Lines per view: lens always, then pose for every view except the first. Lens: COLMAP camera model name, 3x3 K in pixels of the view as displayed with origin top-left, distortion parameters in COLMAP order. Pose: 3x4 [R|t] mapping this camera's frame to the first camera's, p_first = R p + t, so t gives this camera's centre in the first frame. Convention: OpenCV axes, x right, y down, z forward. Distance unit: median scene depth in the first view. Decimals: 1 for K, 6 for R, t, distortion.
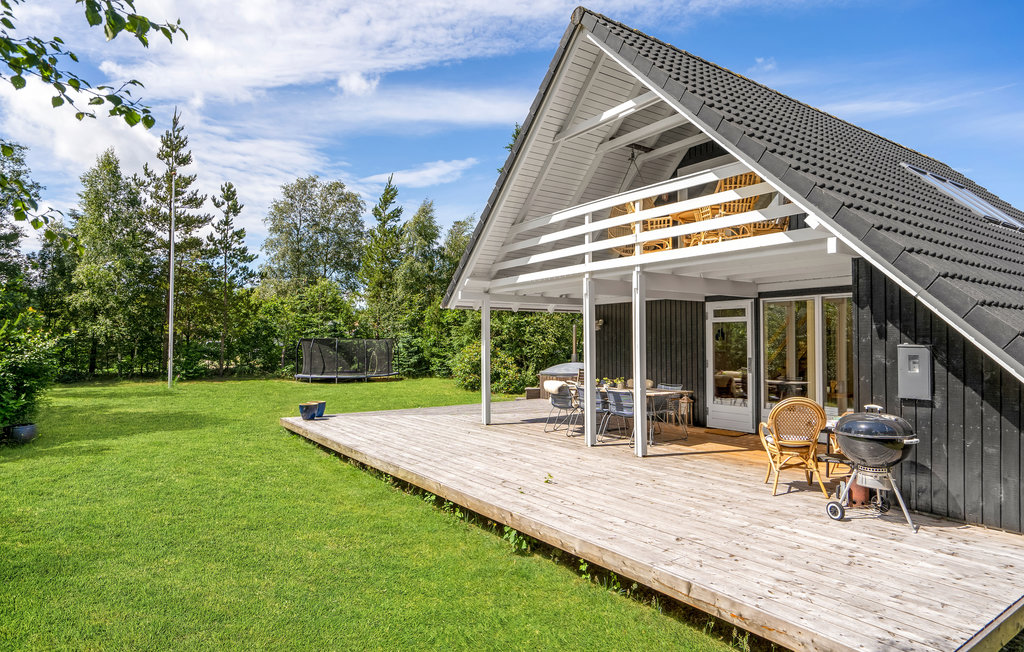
lens RADIAL K [[580.3, 0, 512.8], [0, 580.3, 352.2], [0, 0, 1]] dist [0.001949, -0.000135]
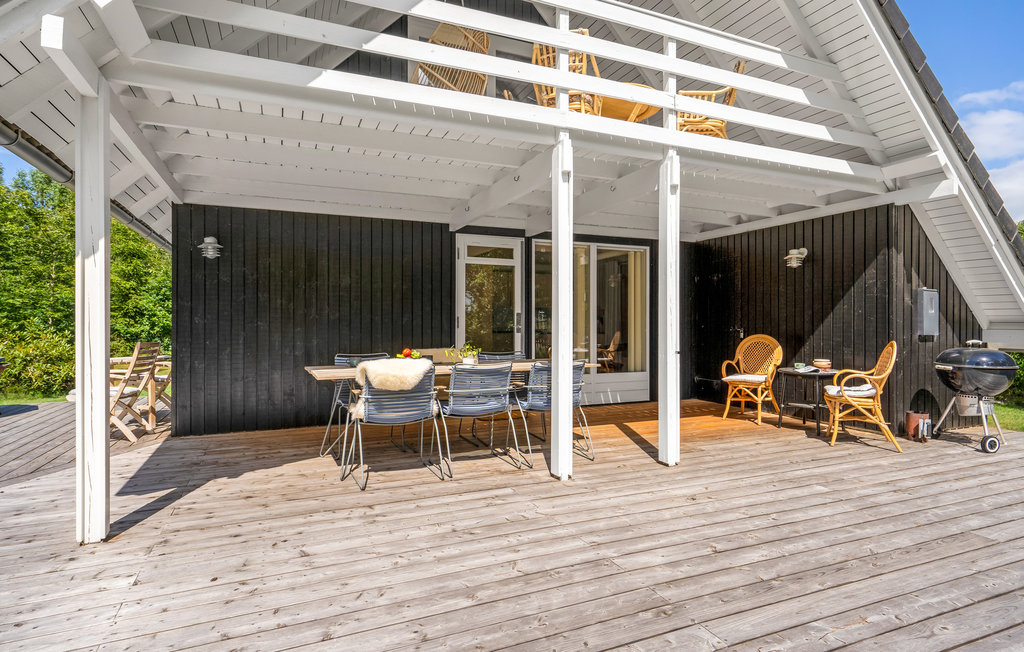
lens RADIAL K [[547.5, 0, 512.0], [0, 547.5, 326.0], [0, 0, 1]] dist [0.027725, -0.000055]
pose [[0.205636, -0.000053, 0.978629, -0.270967], [0.014941, 0.999884, -0.003085, 0.025089], [-0.978514, 0.015257, 0.205613, 0.749202]]
